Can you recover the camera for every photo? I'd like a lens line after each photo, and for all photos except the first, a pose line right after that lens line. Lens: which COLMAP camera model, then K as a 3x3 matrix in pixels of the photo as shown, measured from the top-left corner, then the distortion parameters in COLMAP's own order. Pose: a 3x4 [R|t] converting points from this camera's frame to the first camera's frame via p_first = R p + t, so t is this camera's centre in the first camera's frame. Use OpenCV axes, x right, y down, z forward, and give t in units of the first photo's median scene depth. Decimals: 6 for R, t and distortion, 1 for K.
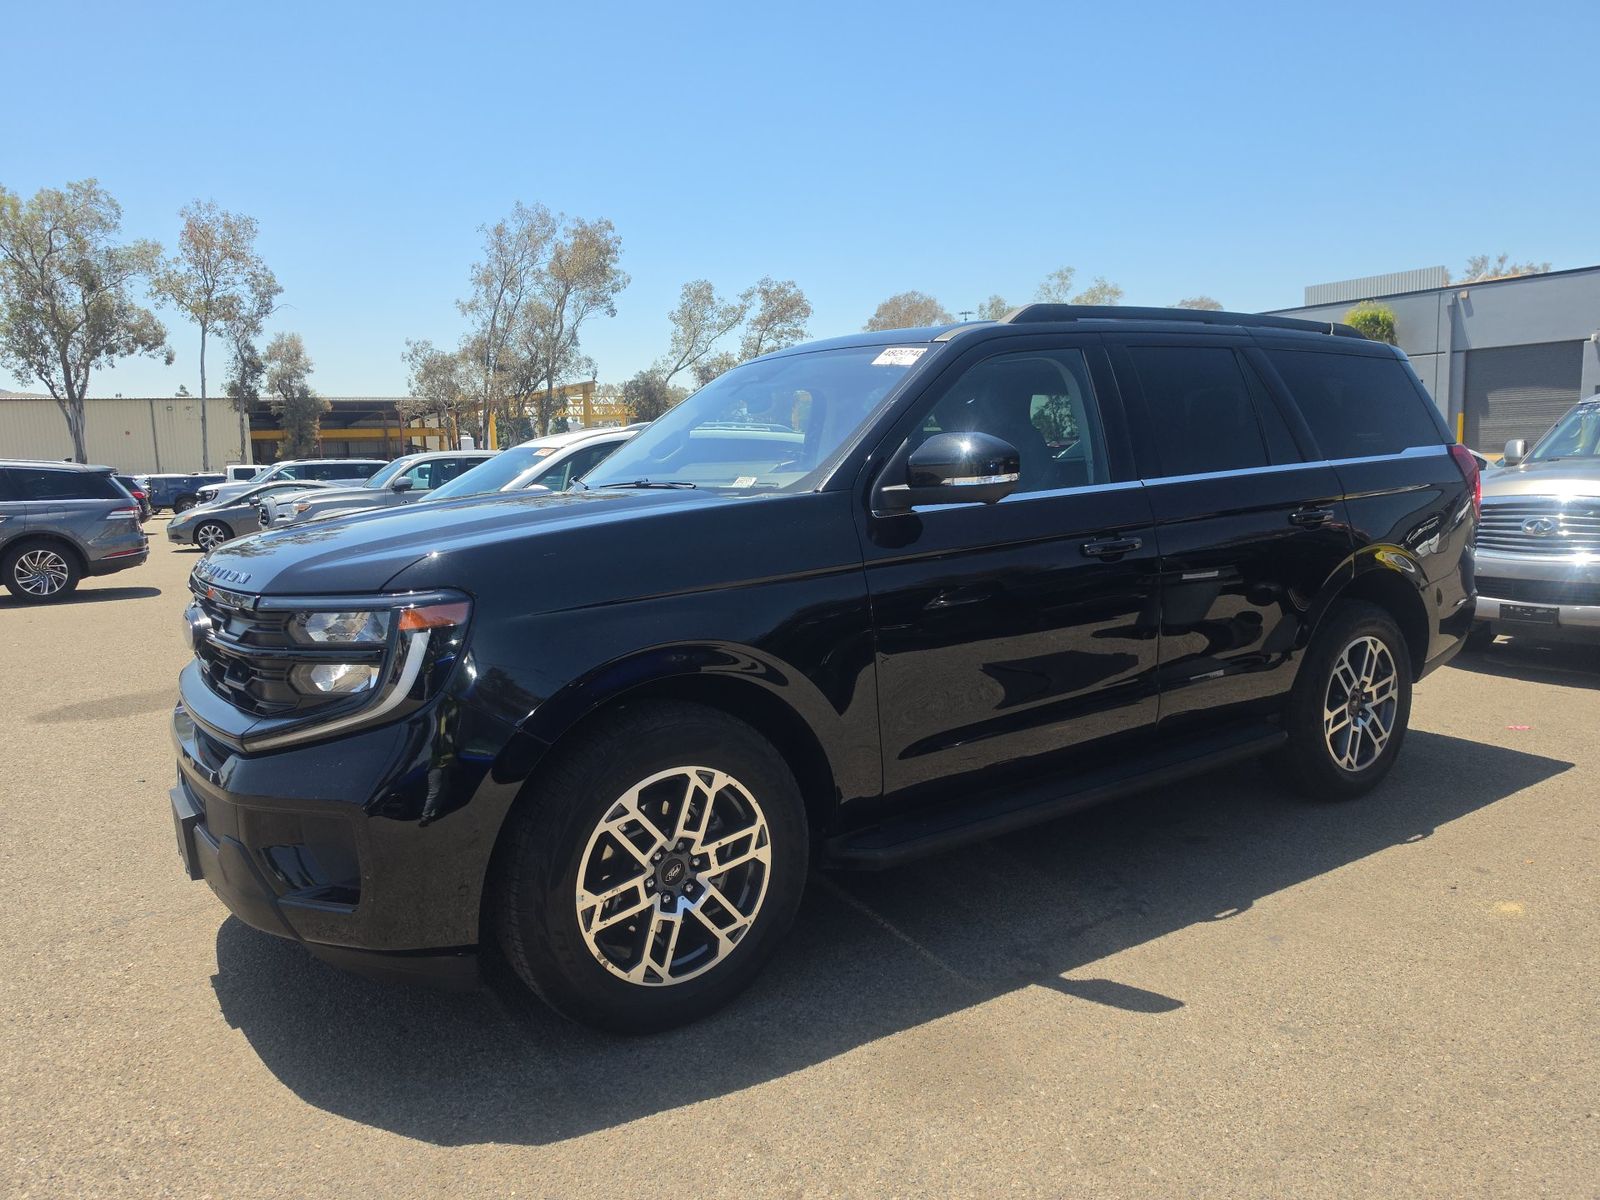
lens RADIAL K [[1116.3, 0, 796.9], [0, 1116.3, 597.9], [0, 0, 1]] dist [0.049903, -0.011398]
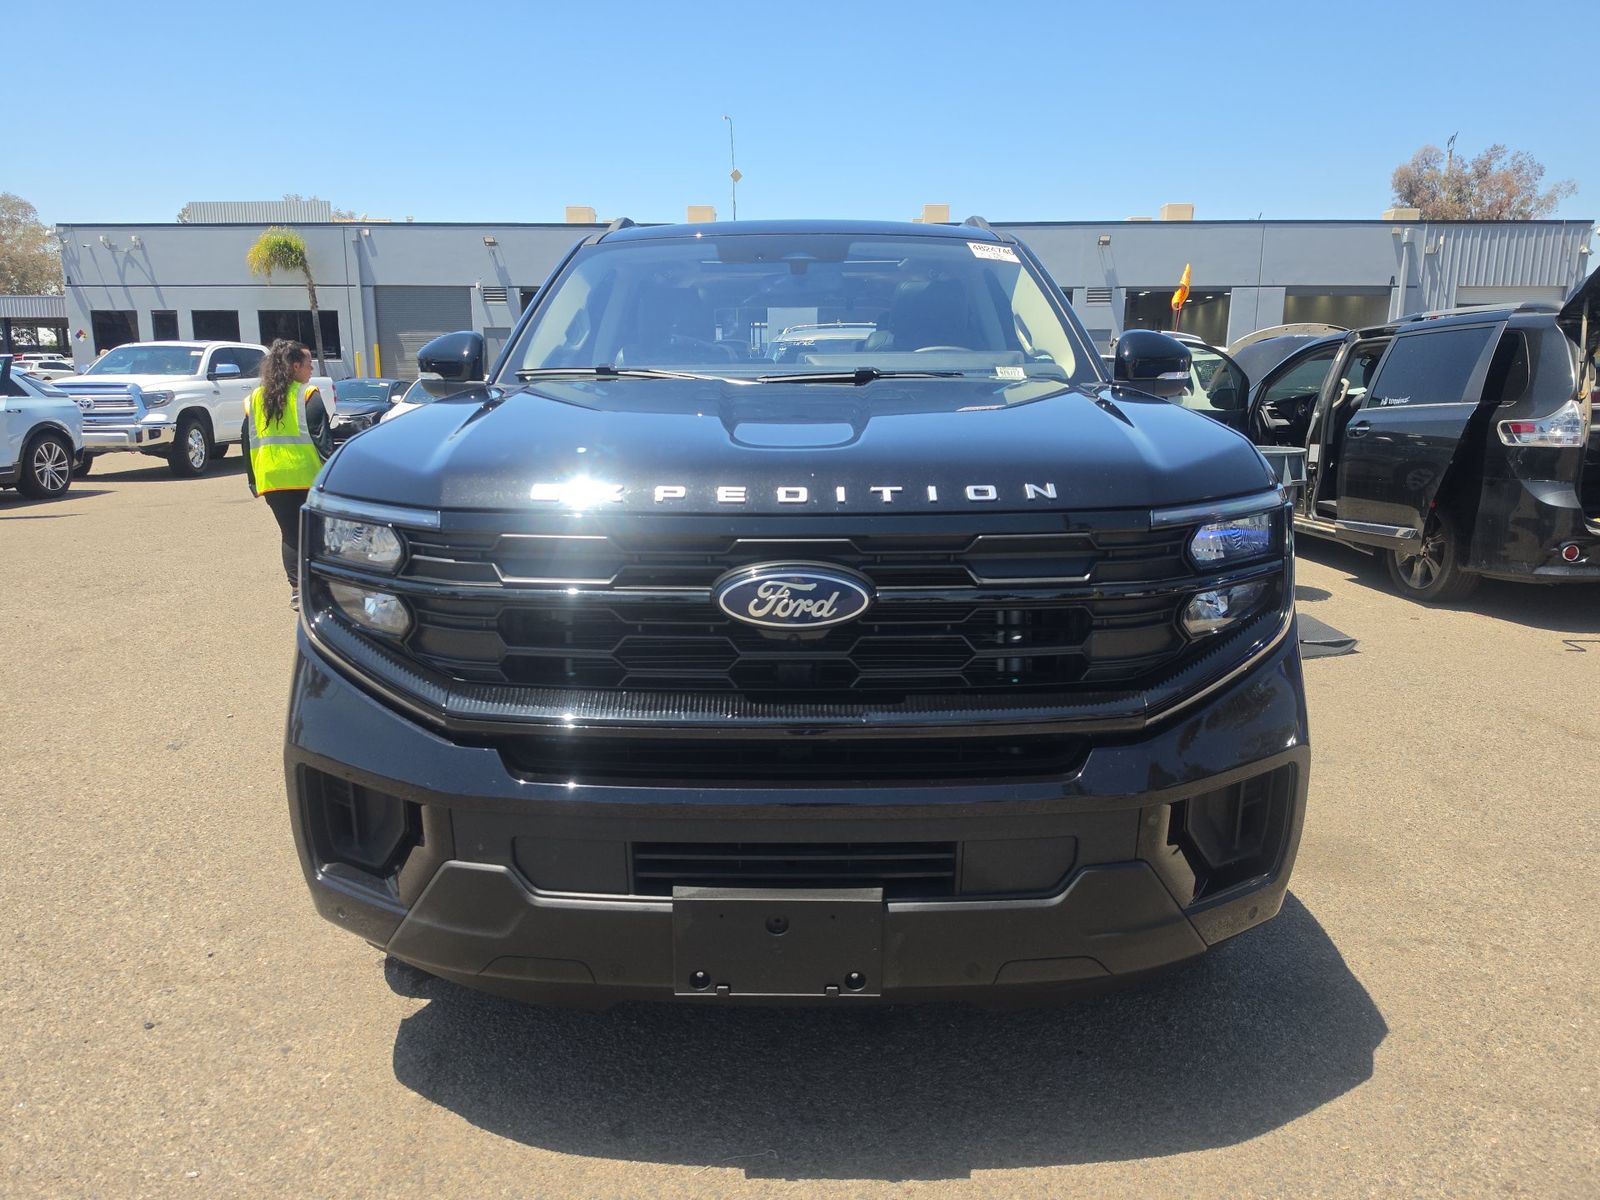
lens RADIAL K [[1116.3, 0, 798.3], [0, 1116.3, 599.4], [0, 0, 1]] dist [0.049903, -0.011398]
pose [[0.553377, -0.150776, 0.819171, -0.112450], [0.098847, 0.988417, 0.115153, -0.007286], [-0.827045, 0.017249, 0.561871, 0.071248]]
